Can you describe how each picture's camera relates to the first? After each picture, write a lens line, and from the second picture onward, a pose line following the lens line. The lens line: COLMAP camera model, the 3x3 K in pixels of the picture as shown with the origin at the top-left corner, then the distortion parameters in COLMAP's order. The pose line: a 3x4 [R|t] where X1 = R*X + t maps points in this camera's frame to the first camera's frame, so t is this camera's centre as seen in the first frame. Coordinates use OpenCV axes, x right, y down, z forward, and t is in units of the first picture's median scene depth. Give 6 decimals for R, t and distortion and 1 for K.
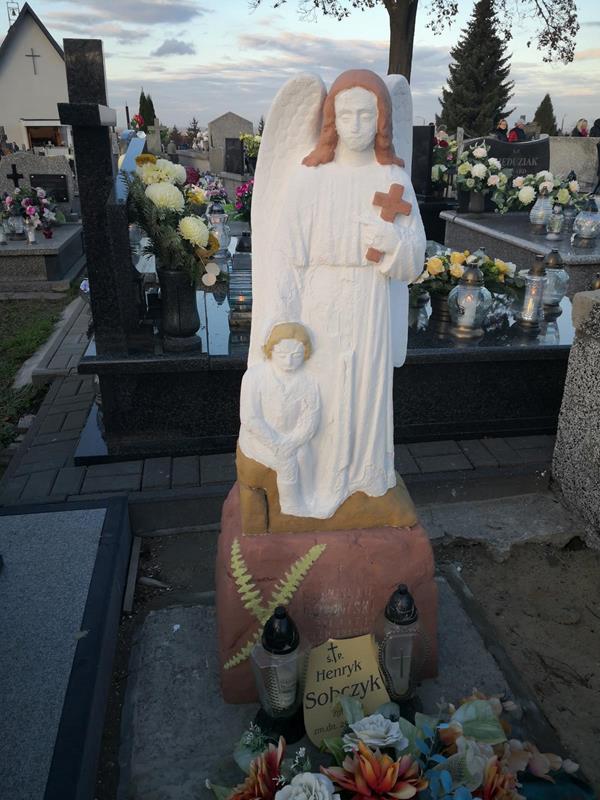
lens RADIAL K [[657.2, 0, 308.3], [0, 657.2, 414.4], [0, 0, 1]] dist [-0.002476, 0.001676]
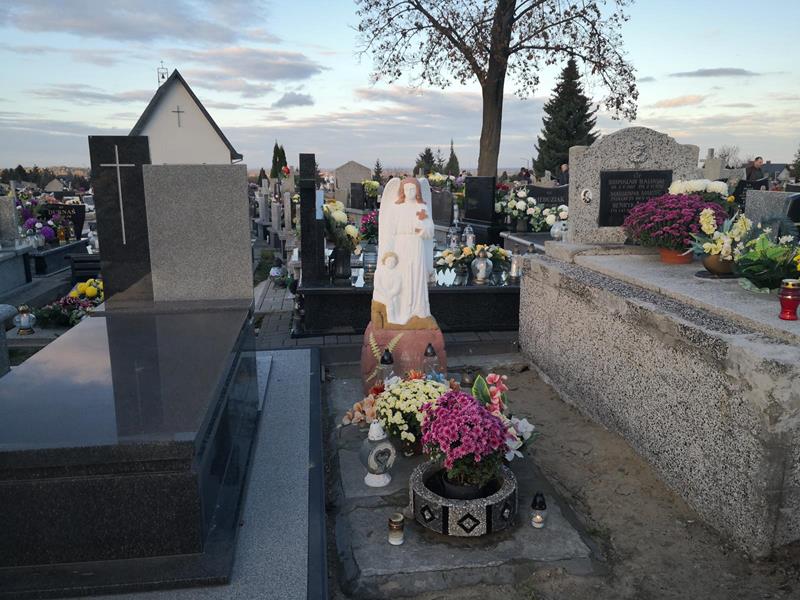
lens RADIAL K [[657.2, 0, 400.9], [0, 657.2, 300.5], [0, 0, 1]] dist [-0.002476, 0.001676]
pose [[0.999546, -0.002248, -0.030060, 0.029129], [-0.004179, 0.977250, -0.212048, 0.191217], [0.029853, 0.212077, 0.976797, -0.510336]]
